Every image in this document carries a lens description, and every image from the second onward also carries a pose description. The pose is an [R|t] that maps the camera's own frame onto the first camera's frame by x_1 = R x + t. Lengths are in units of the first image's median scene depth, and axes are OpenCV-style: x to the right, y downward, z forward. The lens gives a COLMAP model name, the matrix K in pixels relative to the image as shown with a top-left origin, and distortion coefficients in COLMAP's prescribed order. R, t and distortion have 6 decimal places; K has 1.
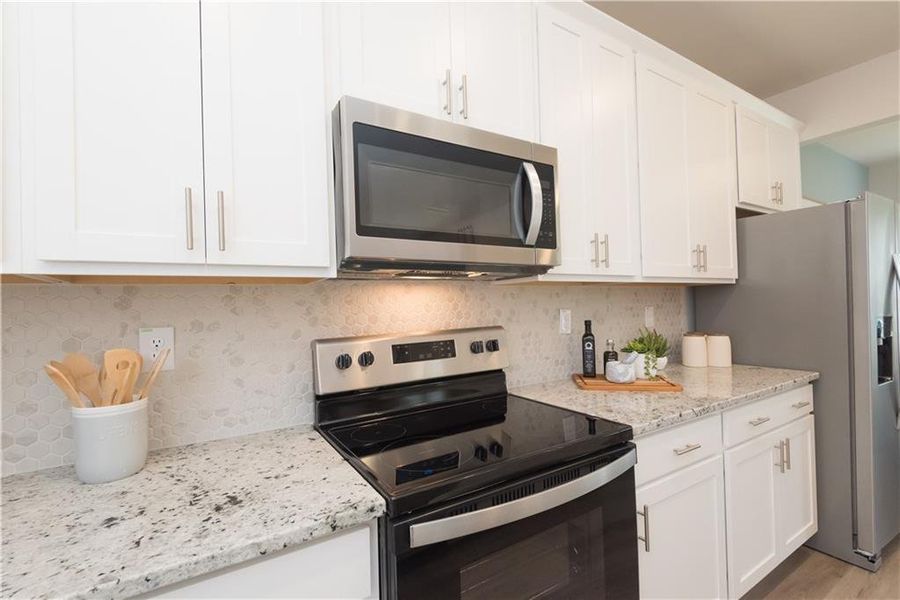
lens RADIAL K [[411.6, 0, 445.1], [0, 411.6, 298.7], [0, 0, 1]] dist [0.001750, -0.001816]
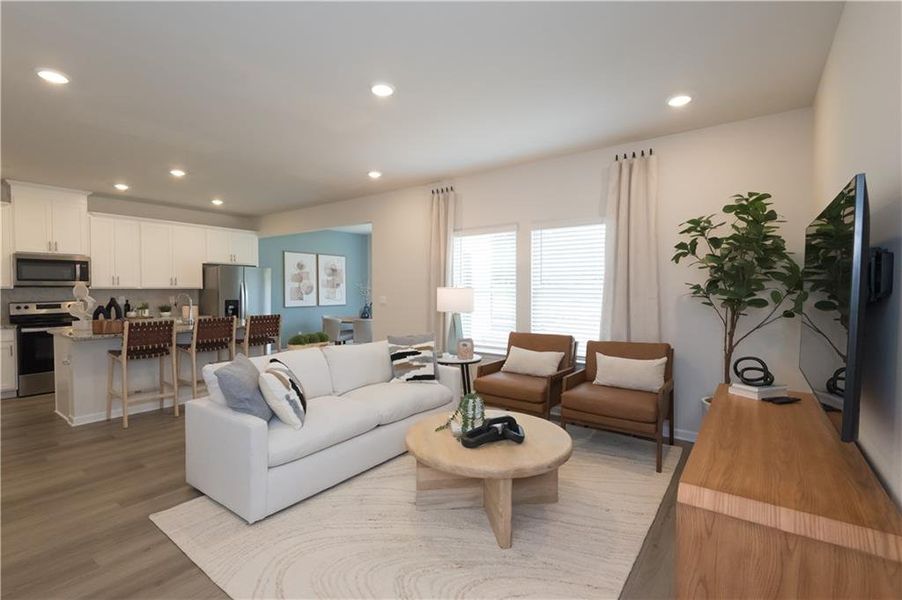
lens RADIAL K [[412.5, 0, 449.9], [0, 412.5, 297.9], [0, 0, 1]] dist [0.001750, -0.001816]
pose [[0.933231, 0.005552, 0.359235, 2.054425], [-0.012933, 0.999752, 0.018147, -0.072399], [-0.359045, -0.021581, 0.933071, -3.950907]]
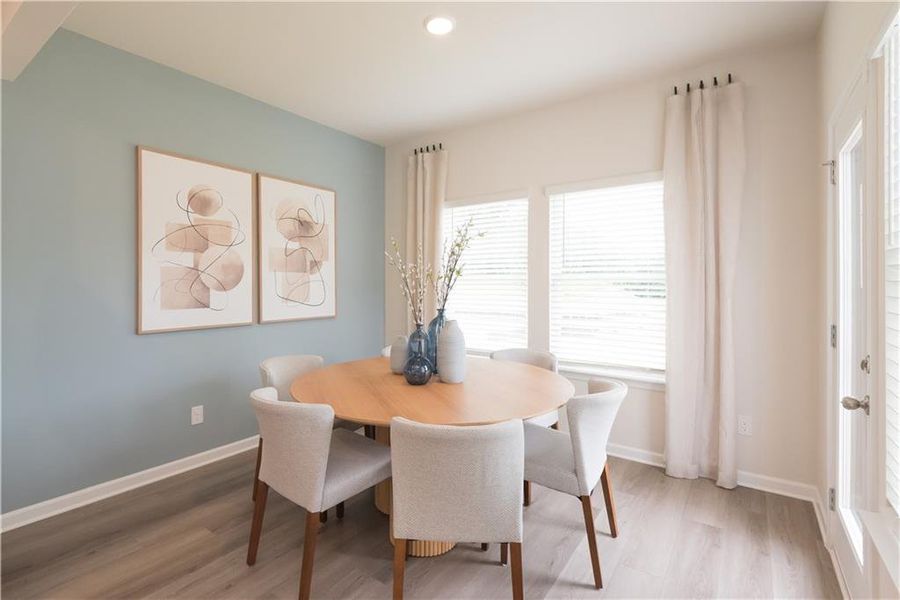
lens RADIAL K [[411.6, 0, 426.0], [0, 411.6, 282.1], [0, 0, 1]] dist [0.001750, -0.001816]
pose [[0.931520, 0.013883, 0.363425, 2.465649], [-0.012099, 0.999901, -0.007185, -0.023111], [-0.363489, 0.002296, 0.931596, 0.206294]]
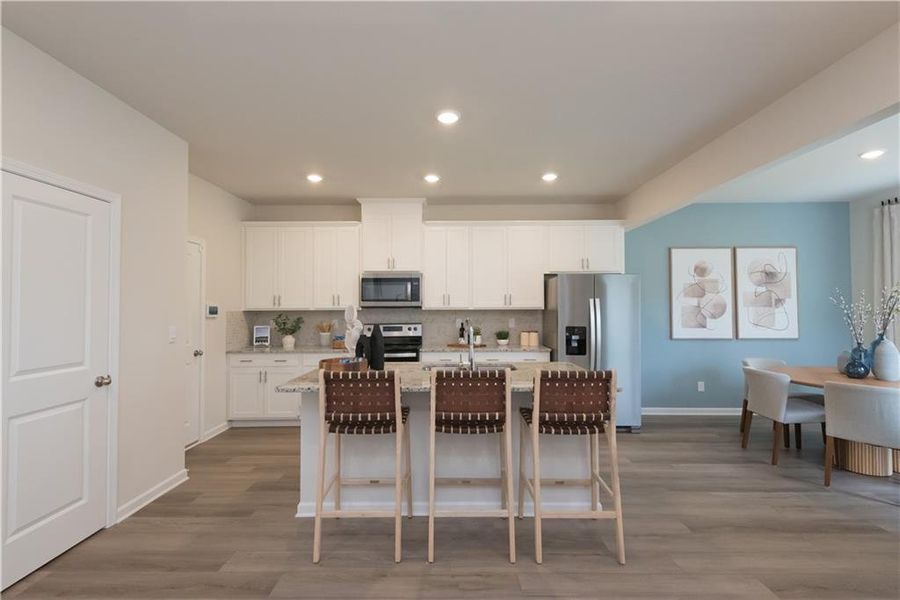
lens RADIAL K [[411.6, 0, 446.8], [0, 411.6, 300.2], [0, 0, 1]] dist [0.001750, -0.001816]
pose [[0.839061, -0.000631, -0.544037, 2.271881], [-0.006950, 0.999905, -0.011880, -0.083806], [0.543993, 0.013749, 0.838977, -1.753447]]
